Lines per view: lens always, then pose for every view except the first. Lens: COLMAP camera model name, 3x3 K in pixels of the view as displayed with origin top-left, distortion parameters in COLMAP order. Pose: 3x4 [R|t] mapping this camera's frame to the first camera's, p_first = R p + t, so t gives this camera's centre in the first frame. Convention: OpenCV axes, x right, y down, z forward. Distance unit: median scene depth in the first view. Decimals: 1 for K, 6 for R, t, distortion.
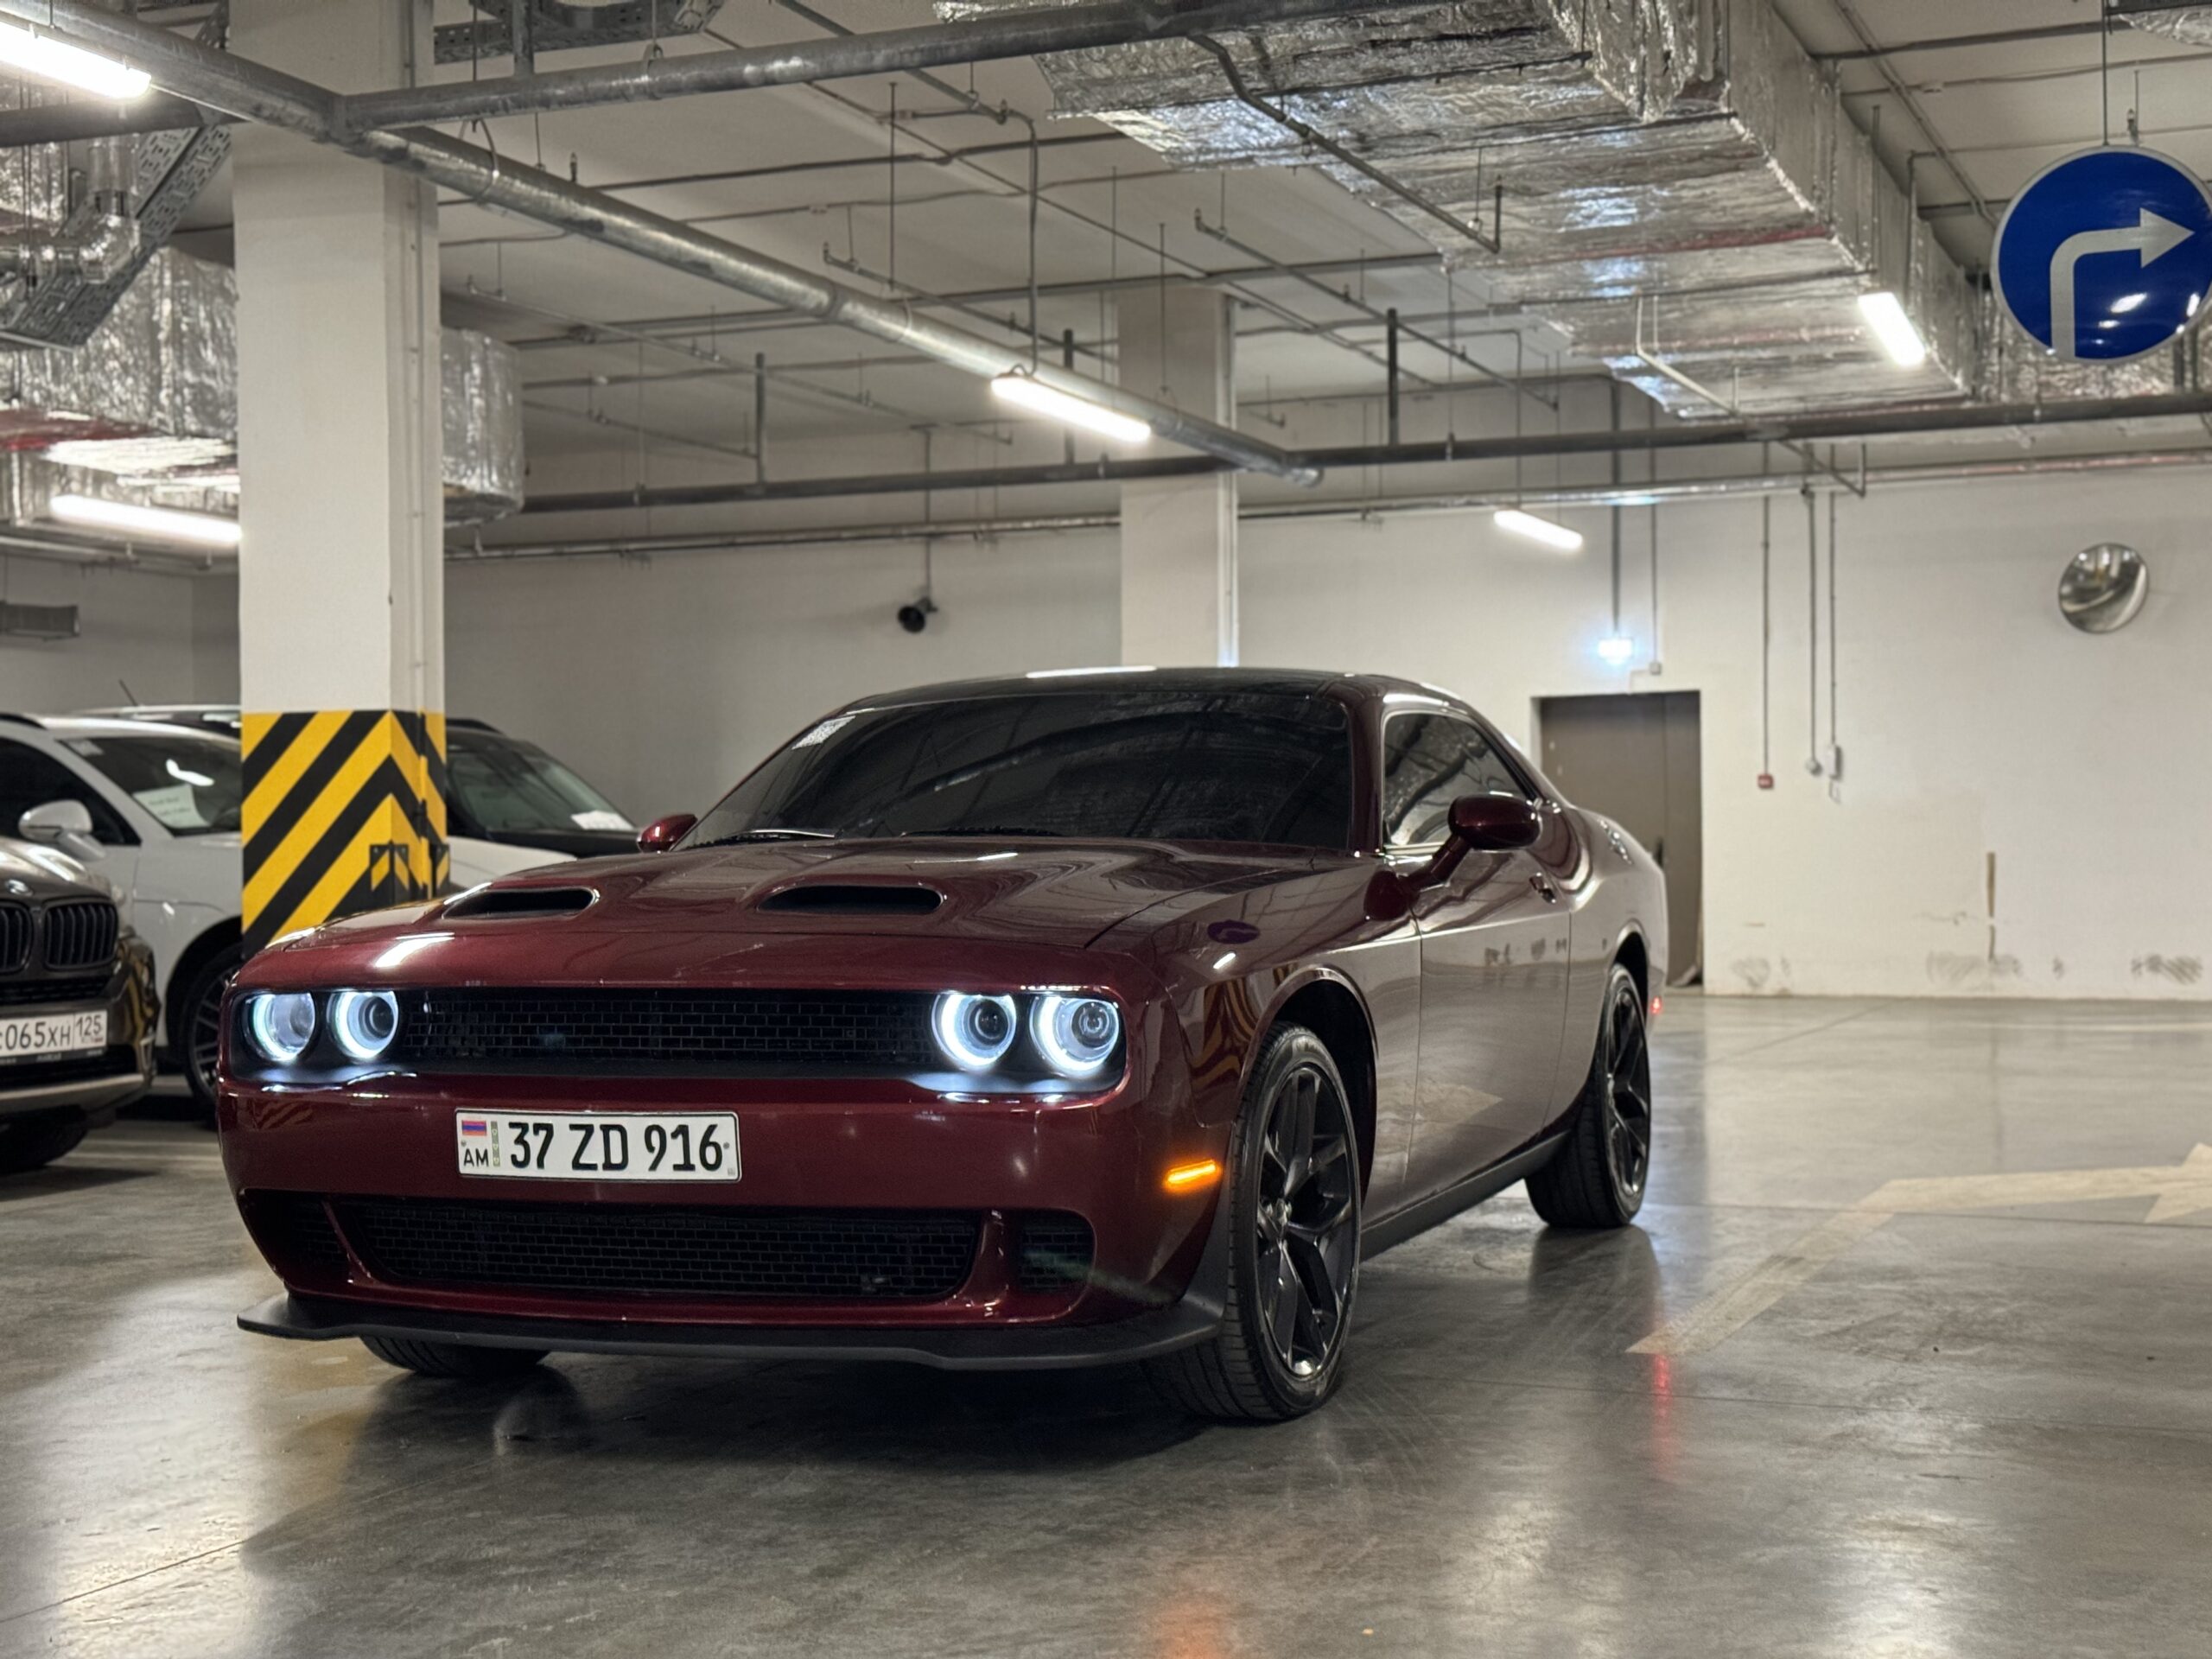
lens RADIAL K [[3058.4, 0, 1106.0], [0, 3058.4, 829.5], [0, 0, 1]] dist [0.167273, -0.049196]
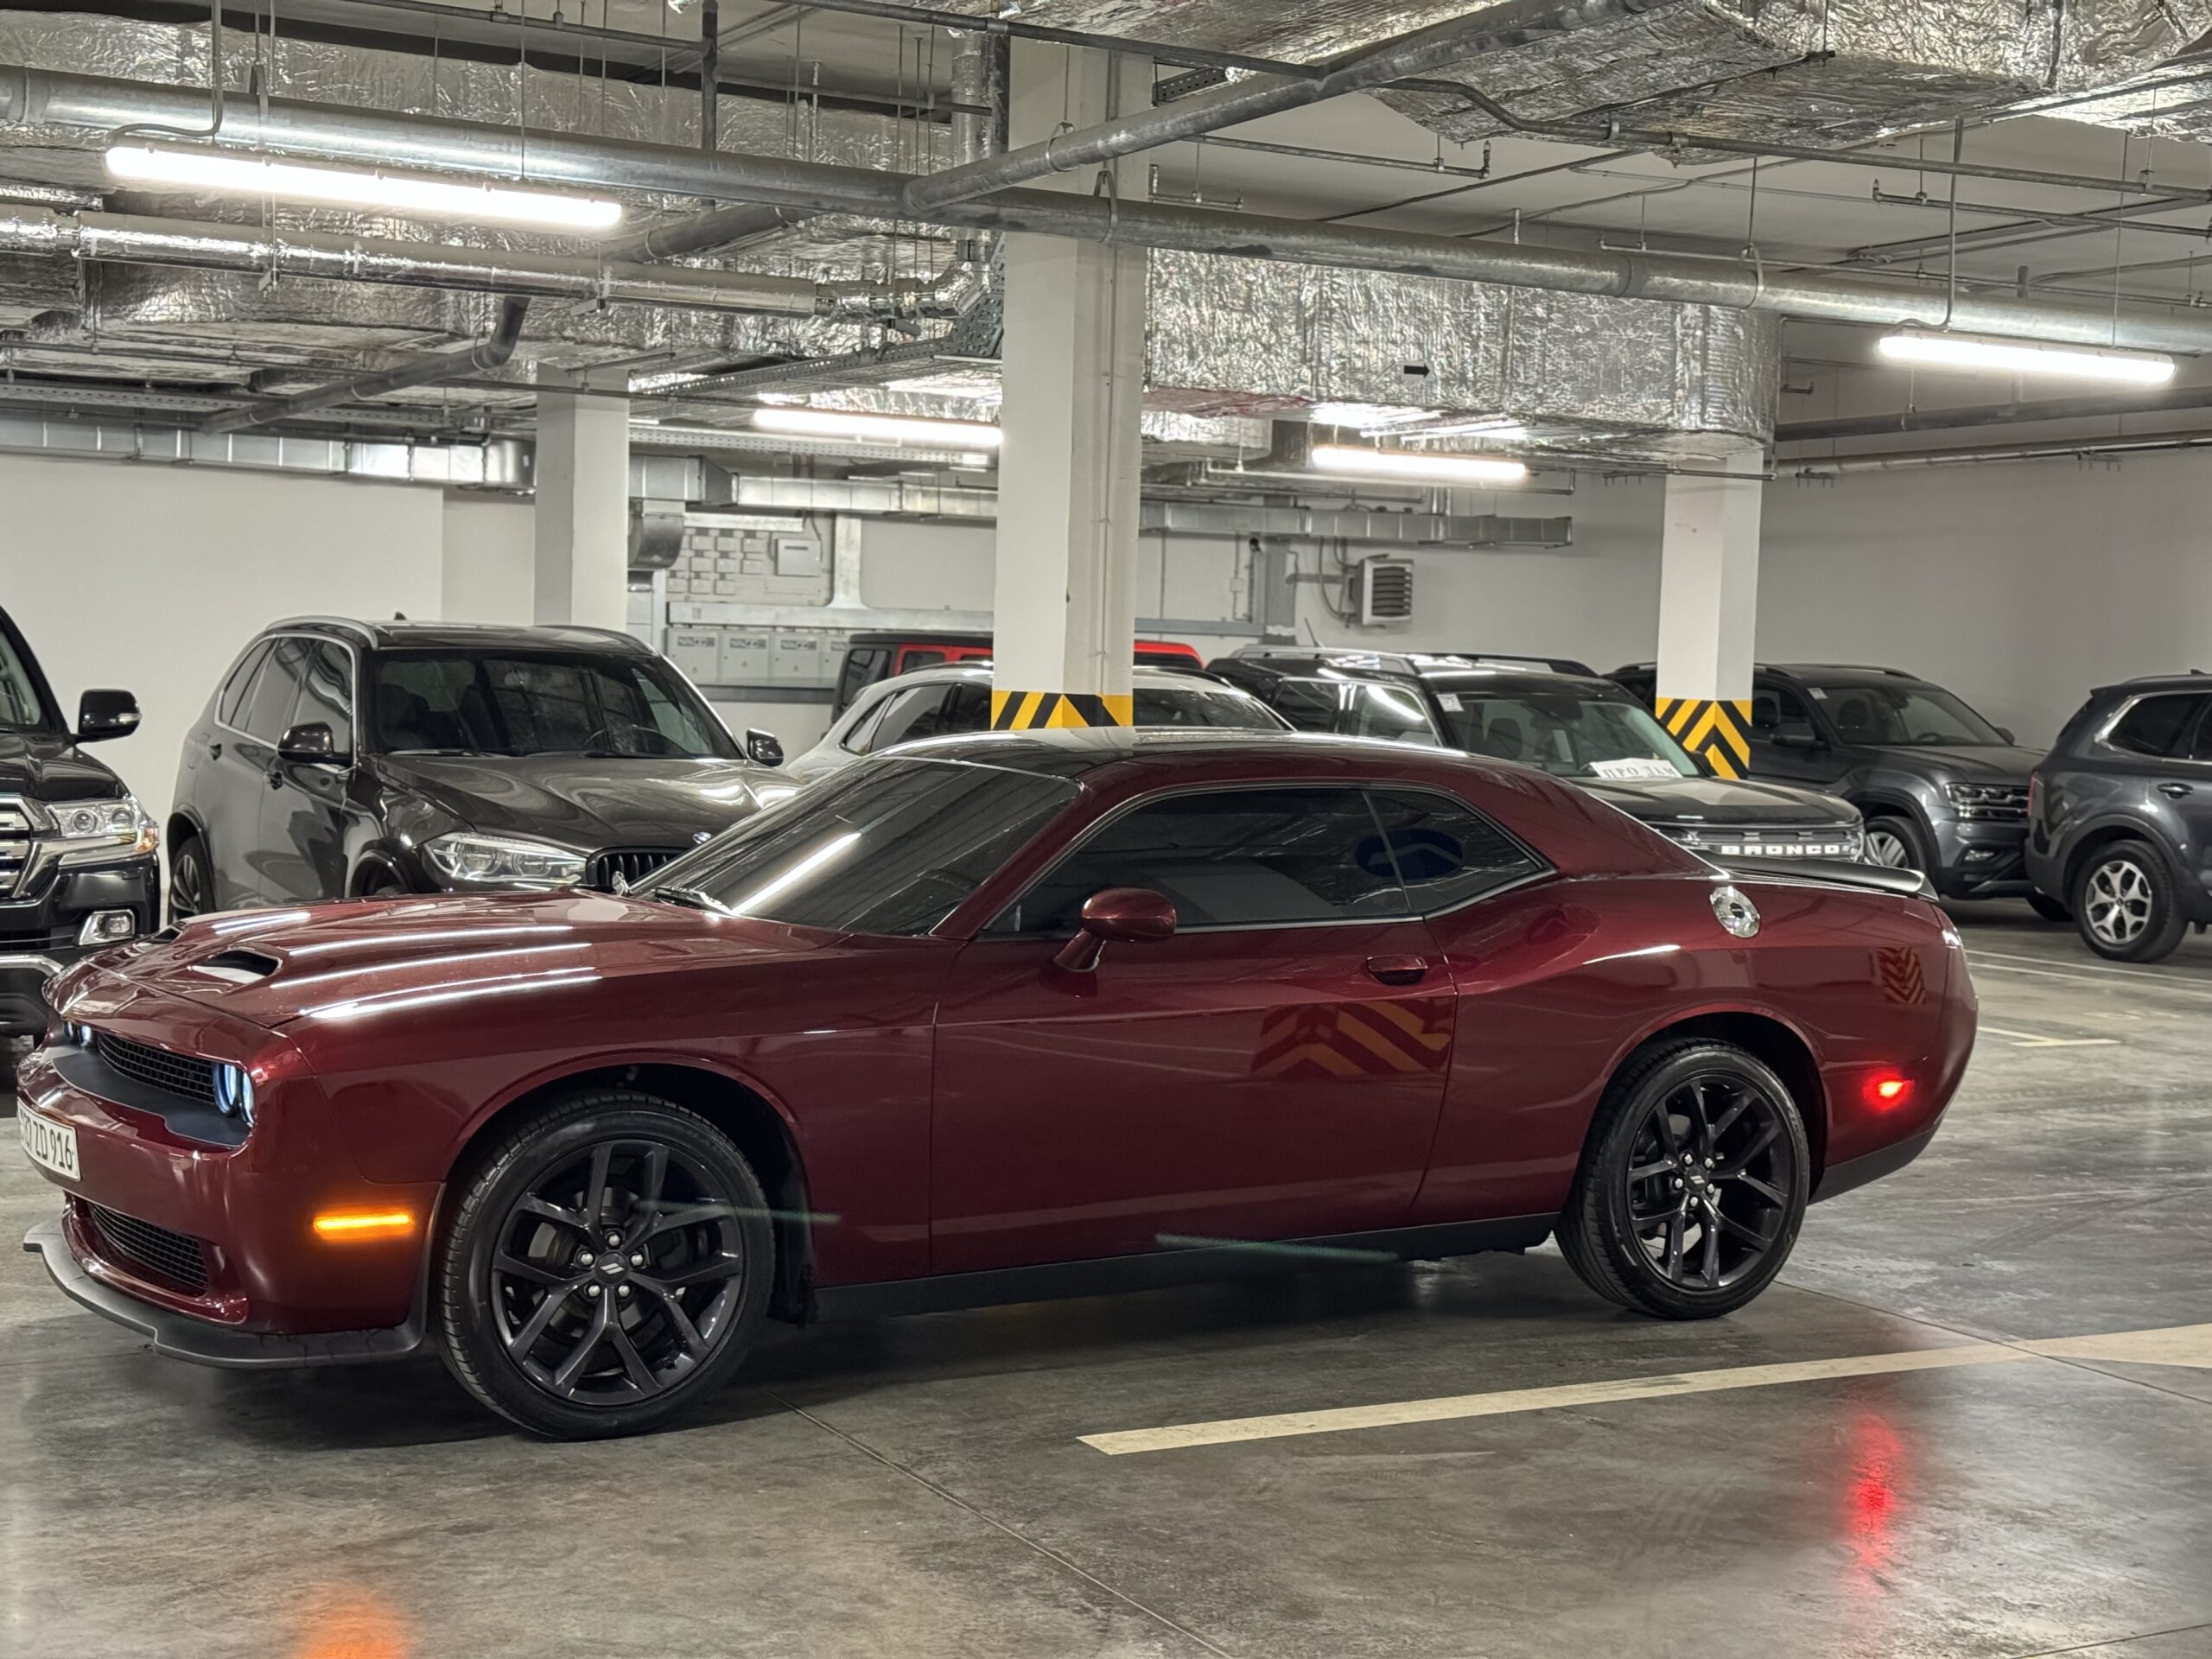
lens RADIAL K [[3215.9, 0, 1360.7], [0, 3215.9, 832.6], [0, 0, 1]] dist [0.209517, -0.078996]
pose [[0.791119, 0.067517, -0.607924, 1.097590], [-0.031380, 0.997060, 0.069899, -0.140295], [0.610857, -0.036222, 0.790912, 0.227795]]
